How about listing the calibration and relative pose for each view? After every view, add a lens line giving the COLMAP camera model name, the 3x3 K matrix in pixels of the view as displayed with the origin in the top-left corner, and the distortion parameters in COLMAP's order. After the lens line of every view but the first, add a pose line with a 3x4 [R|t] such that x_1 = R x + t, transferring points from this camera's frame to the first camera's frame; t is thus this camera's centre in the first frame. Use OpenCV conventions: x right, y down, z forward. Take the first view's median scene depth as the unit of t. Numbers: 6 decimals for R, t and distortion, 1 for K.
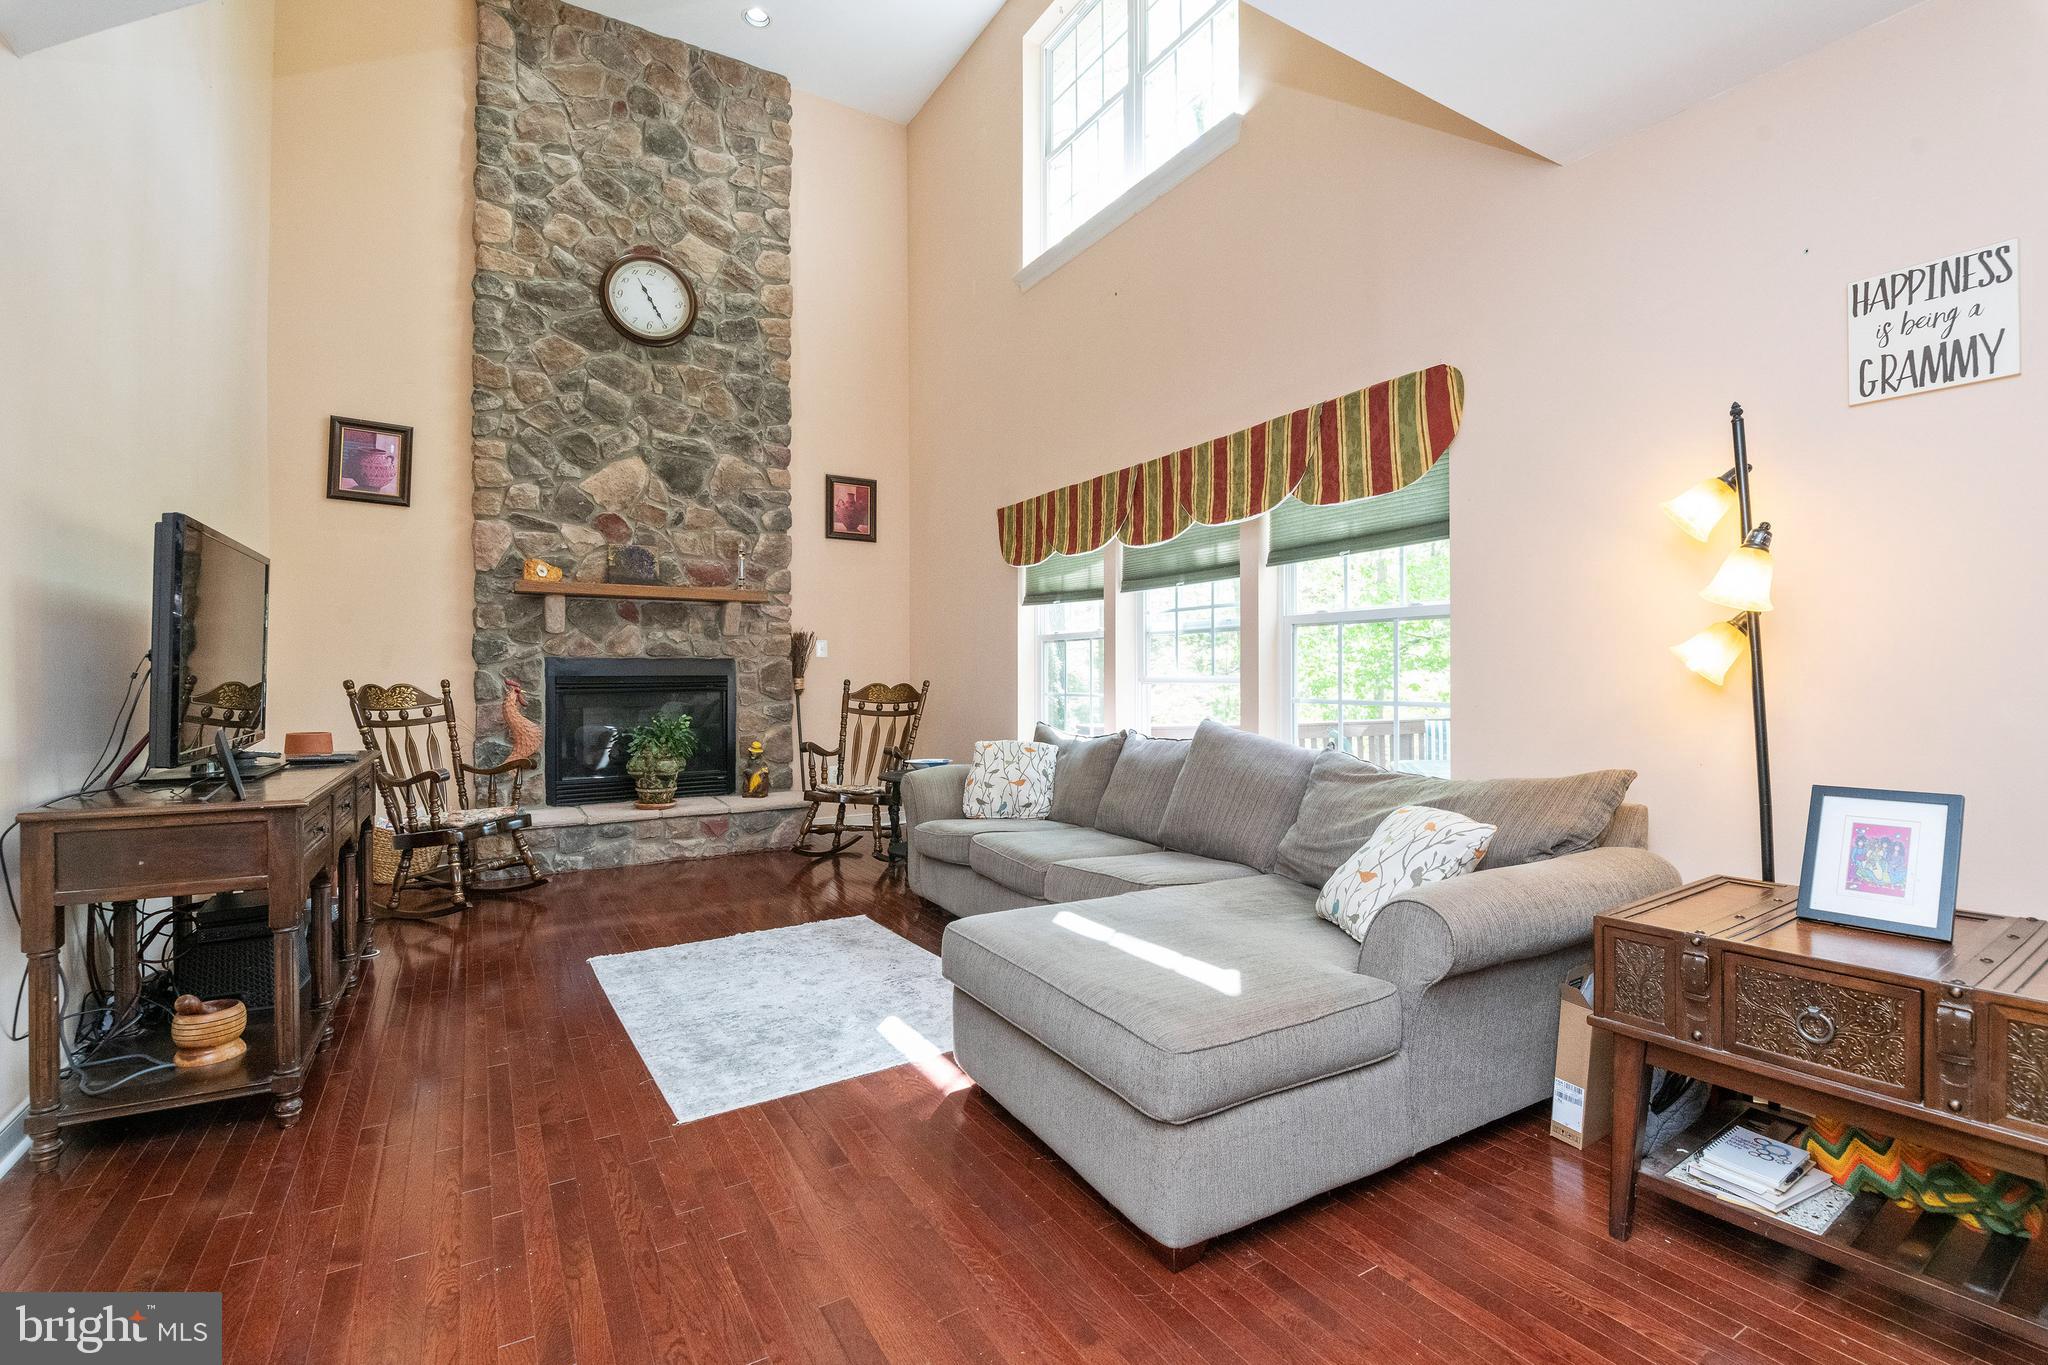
lens RADIAL K [[907.0, 0, 1003.2], [0, 907.0, 677.8], [0, 0, 1]] dist [-0.013156, -0.001843]
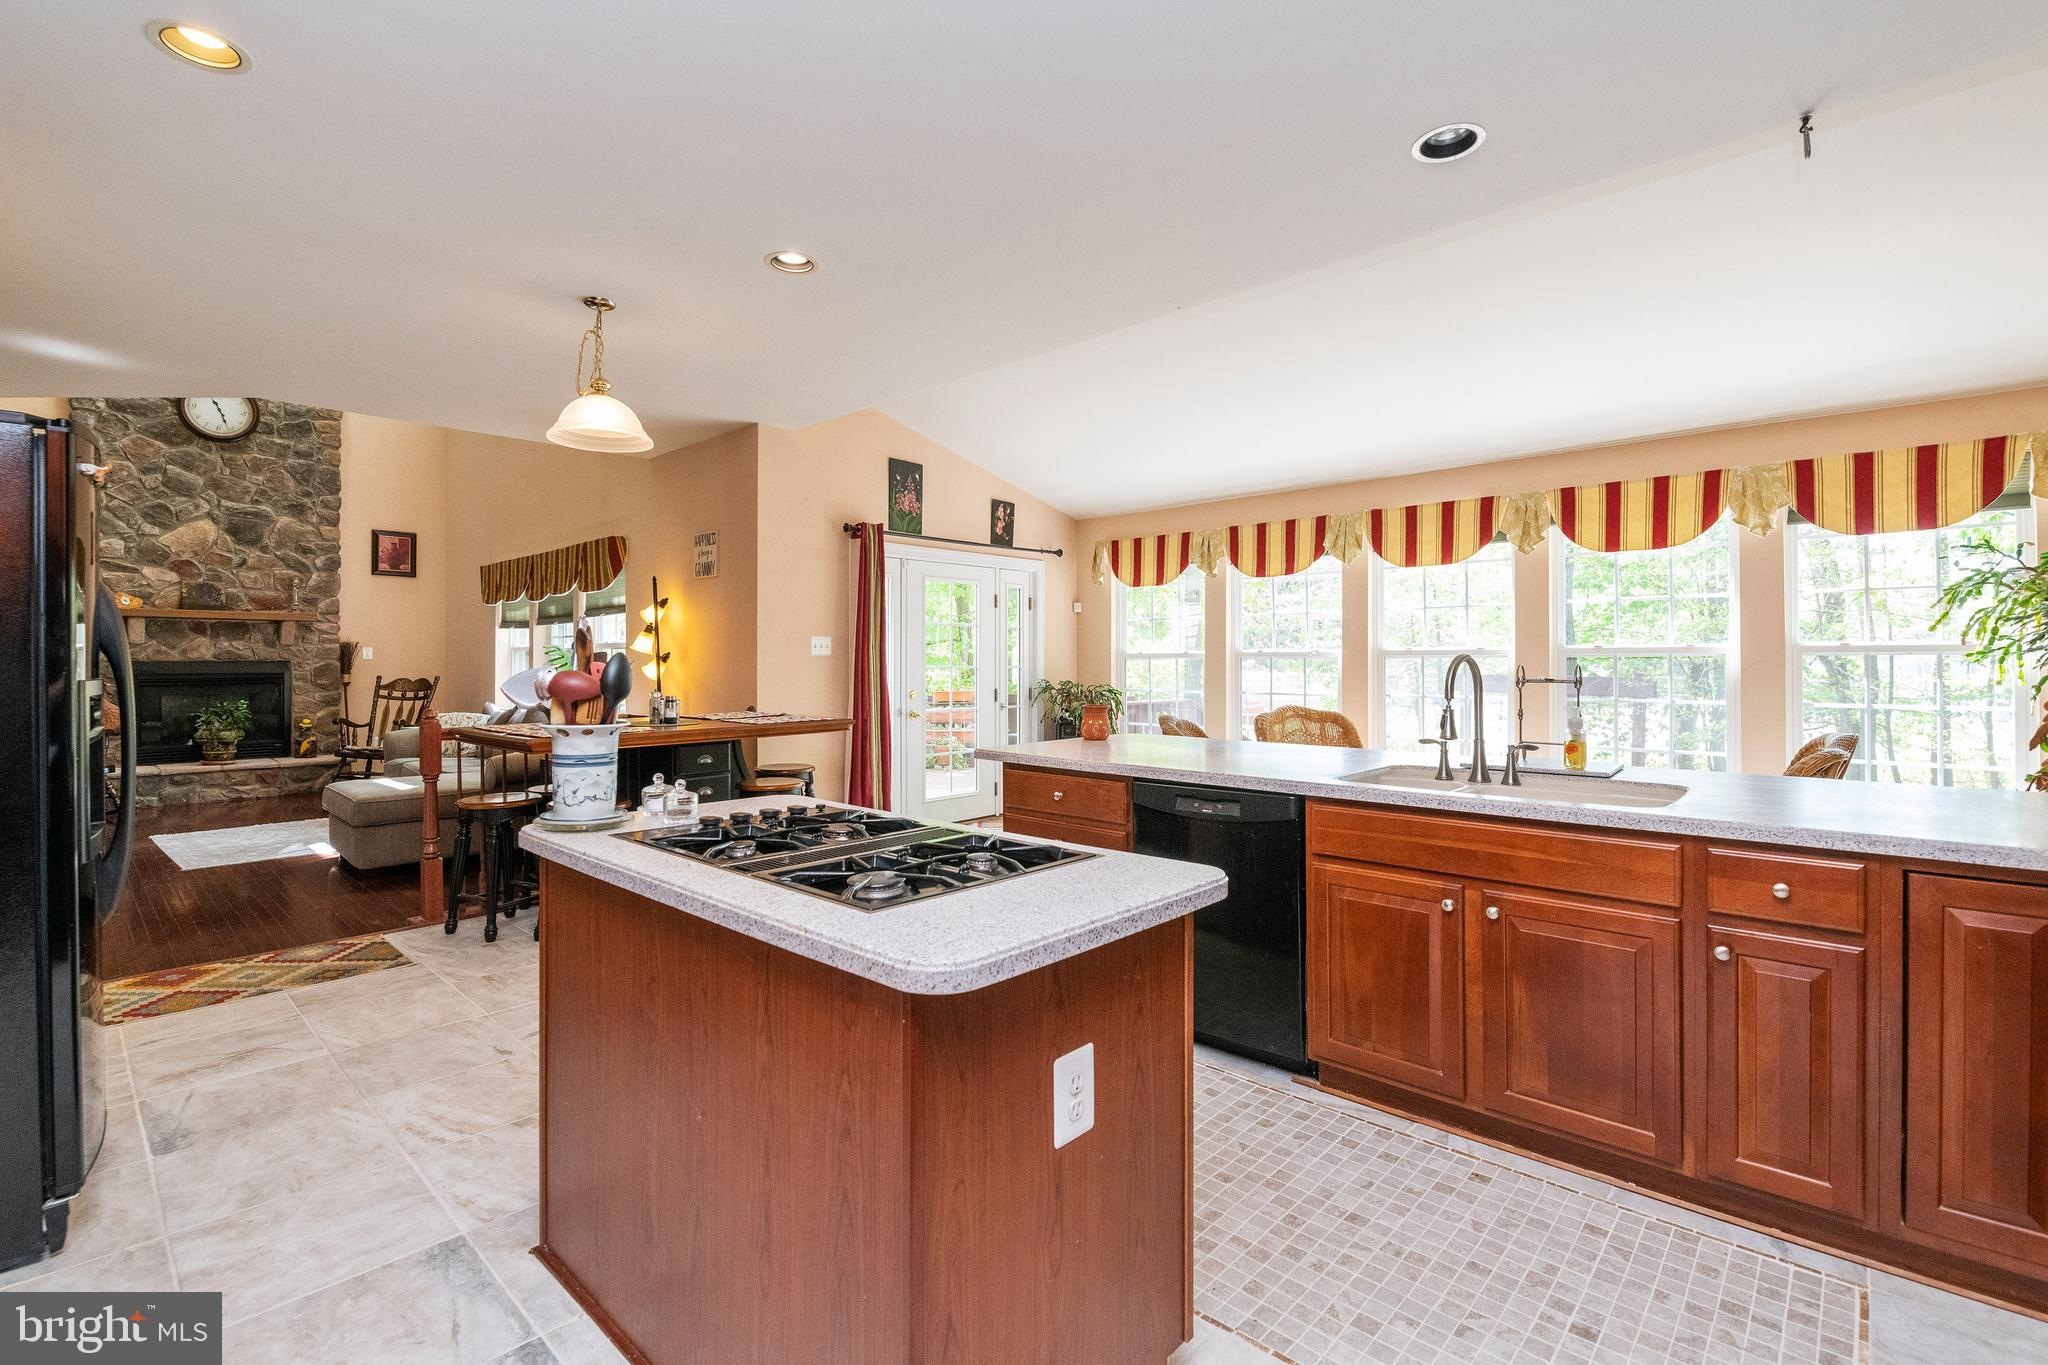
lens RADIAL K [[907.0, 0, 992.5], [0, 907.0, 659.4], [0, 0, 1]] dist [-0.013156, -0.001843]
pose [[0.958670, 0.004125, 0.284489, 0.375487], [-0.001212, 0.999945, -0.010414, -0.010663], [-0.284516, 0.009639, 0.958623, -0.695840]]
